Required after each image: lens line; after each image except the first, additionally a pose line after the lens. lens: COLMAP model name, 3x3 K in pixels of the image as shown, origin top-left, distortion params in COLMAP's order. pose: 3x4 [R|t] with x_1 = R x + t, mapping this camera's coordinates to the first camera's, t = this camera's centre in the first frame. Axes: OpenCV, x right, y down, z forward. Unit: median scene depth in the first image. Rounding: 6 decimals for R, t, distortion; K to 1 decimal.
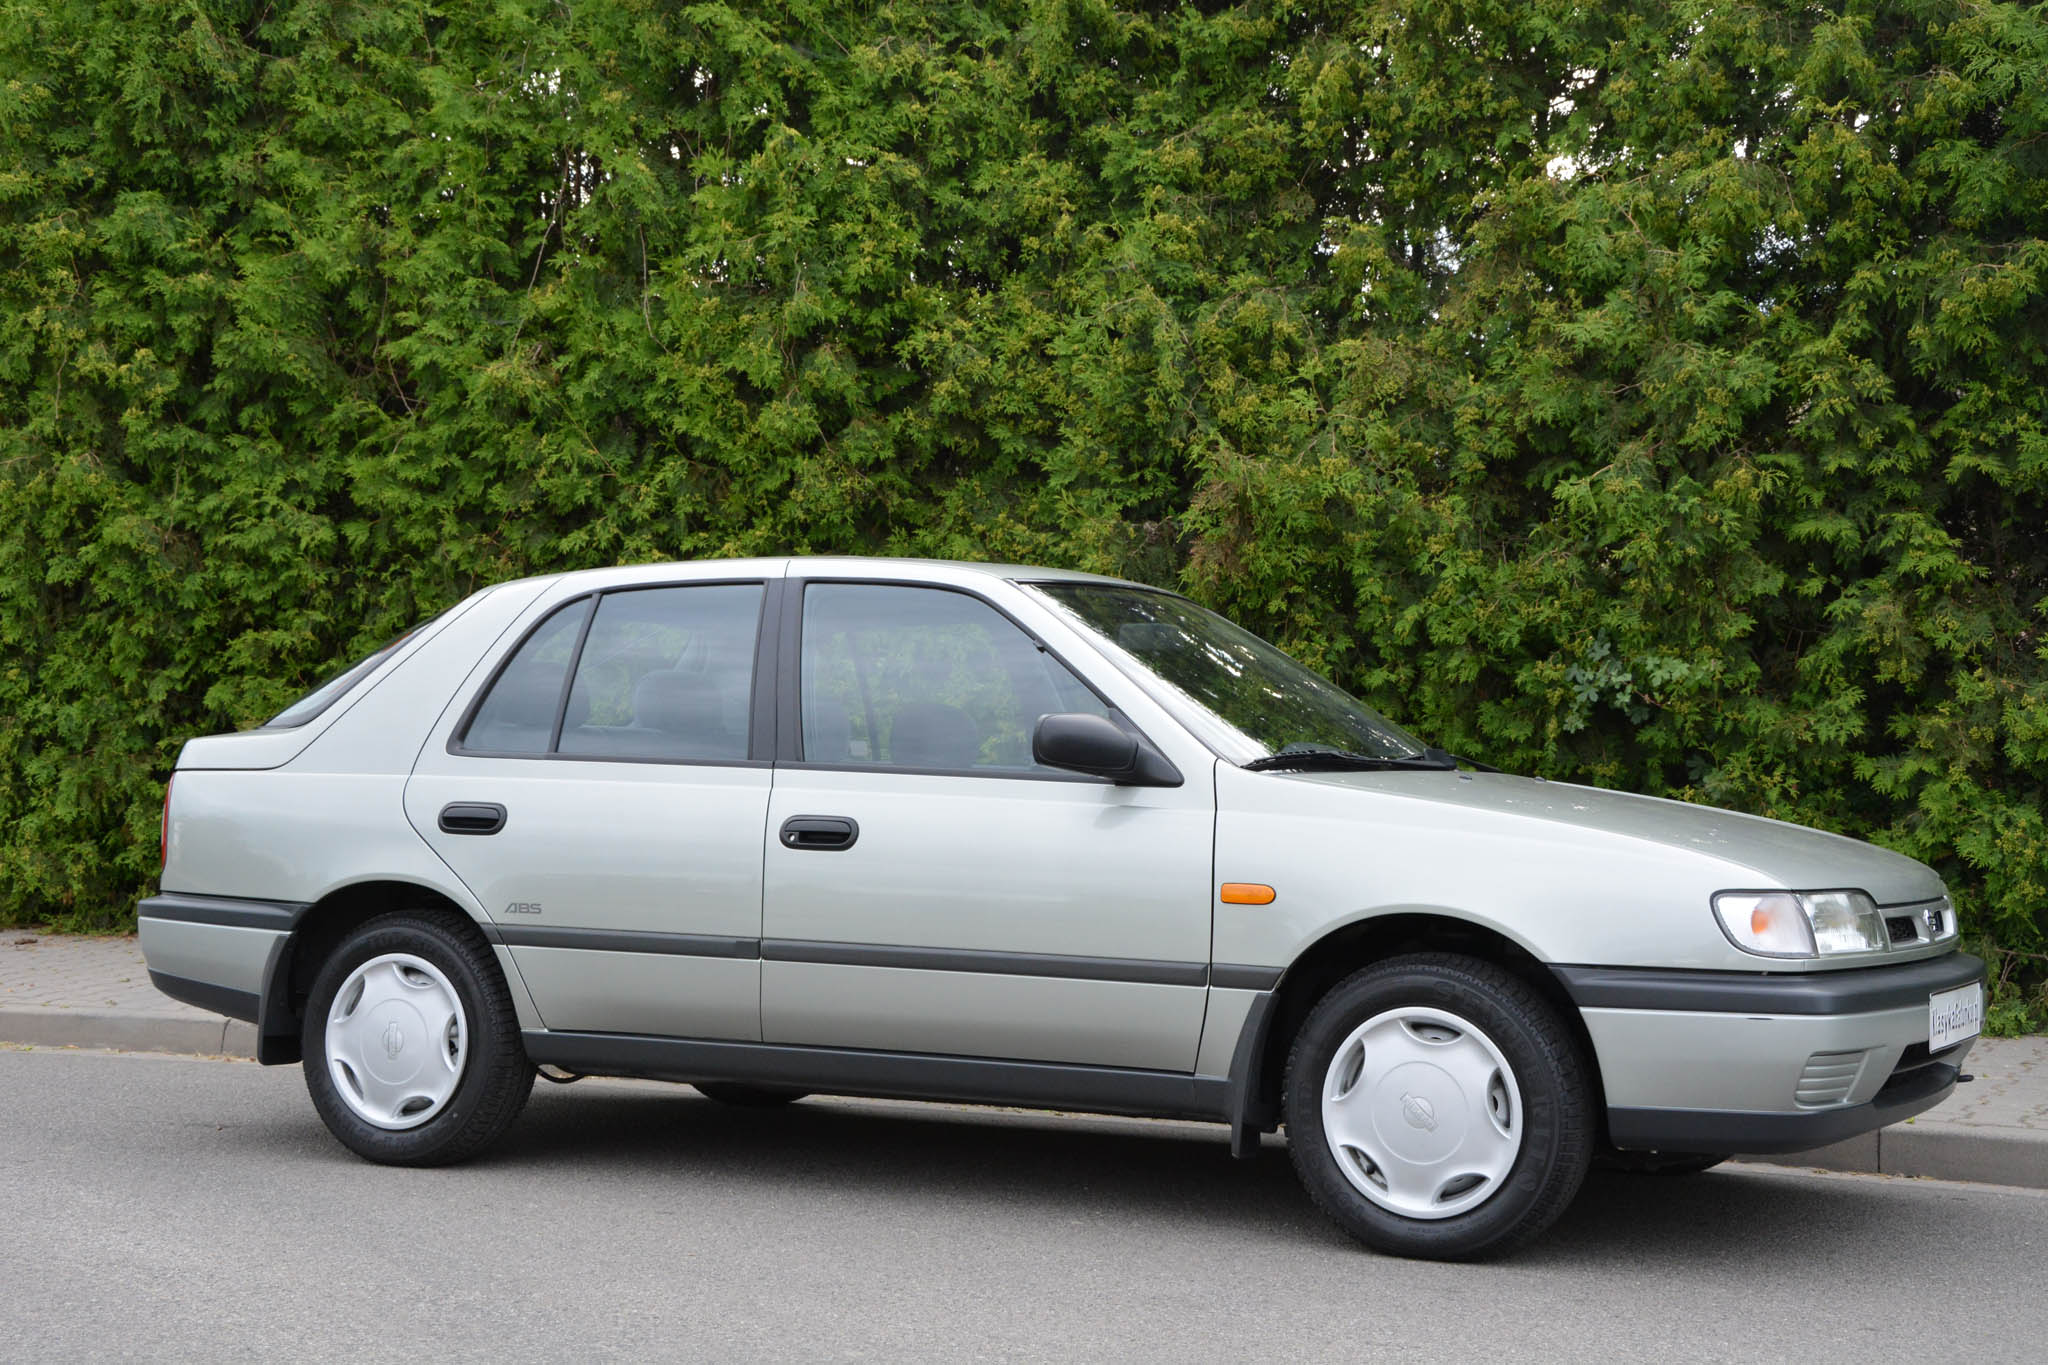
lens RADIAL K [[2963.0, 0, 1014.0], [0, 2963.0, 656.1], [0, 0, 1]] dist [0.182026, 0.000000]
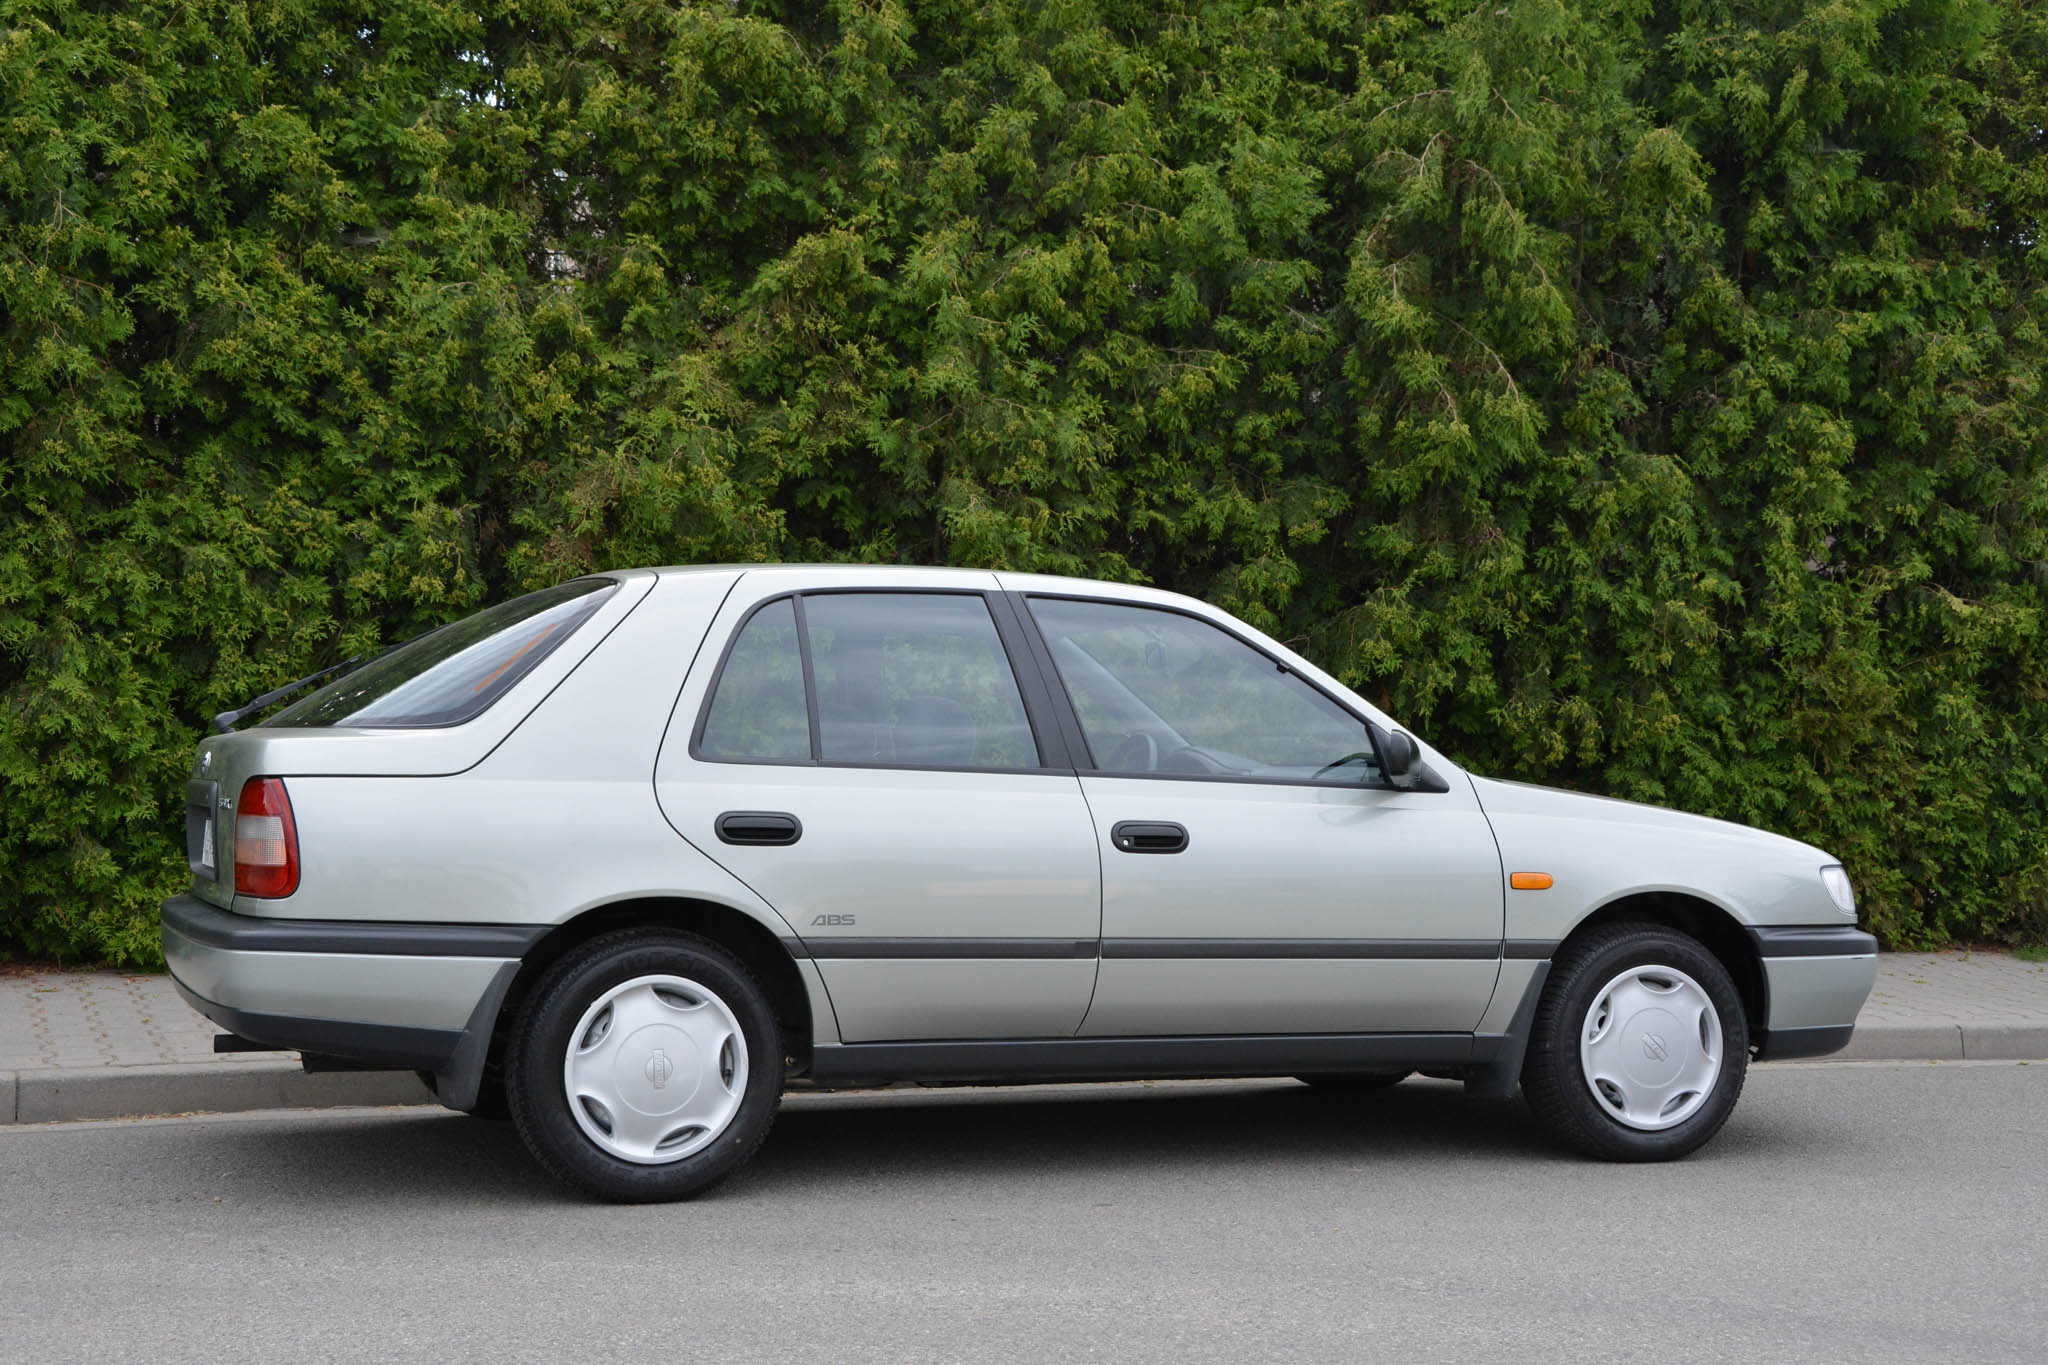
lens RADIAL K [[2765.9, 0, 1022.1], [0, 2765.9, 687.7], [0, 0, 1]] dist [0.139584, 0.000000]
pose [[0.656547, 0.016290, 0.754109, -0.522836], [-0.036310, 0.999290, 0.010027, -0.001478], [-0.753410, -0.033965, 0.656673, 0.236520]]
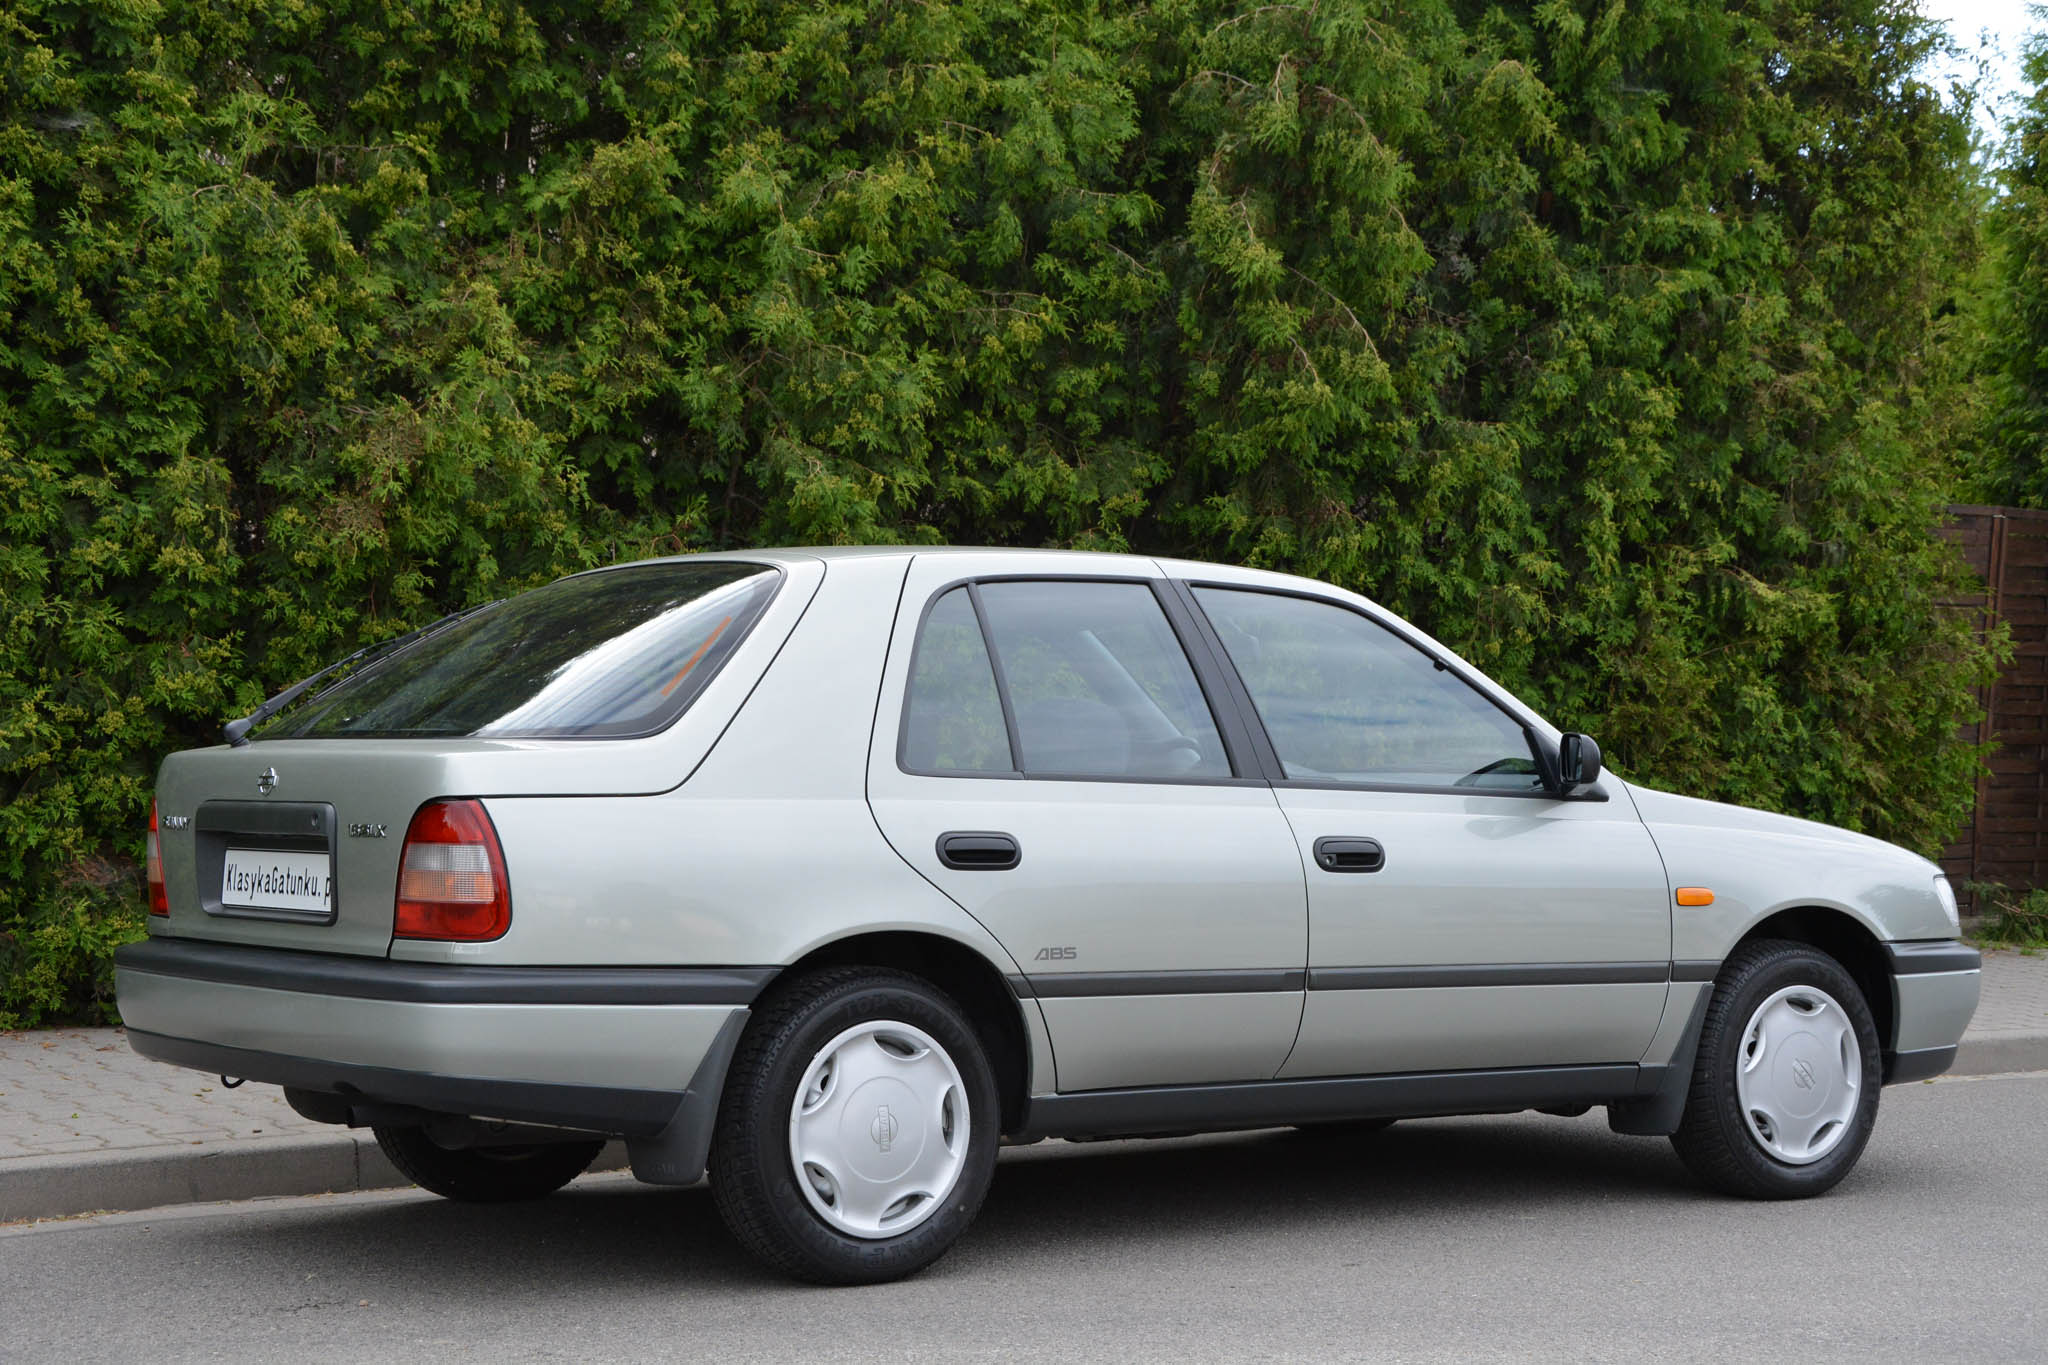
lens RADIAL K [[3320.5, 0, 1016.9], [0, 3320.5, 692.3], [0, 0, 1]] dist [0.243190, 0.000000]
pose [[0.447943, 0.009753, 0.894009, -0.663316], [-0.036299, 0.999314, 0.007286, 0.002110], [-0.893325, -0.035715, 0.447990, 0.380478]]
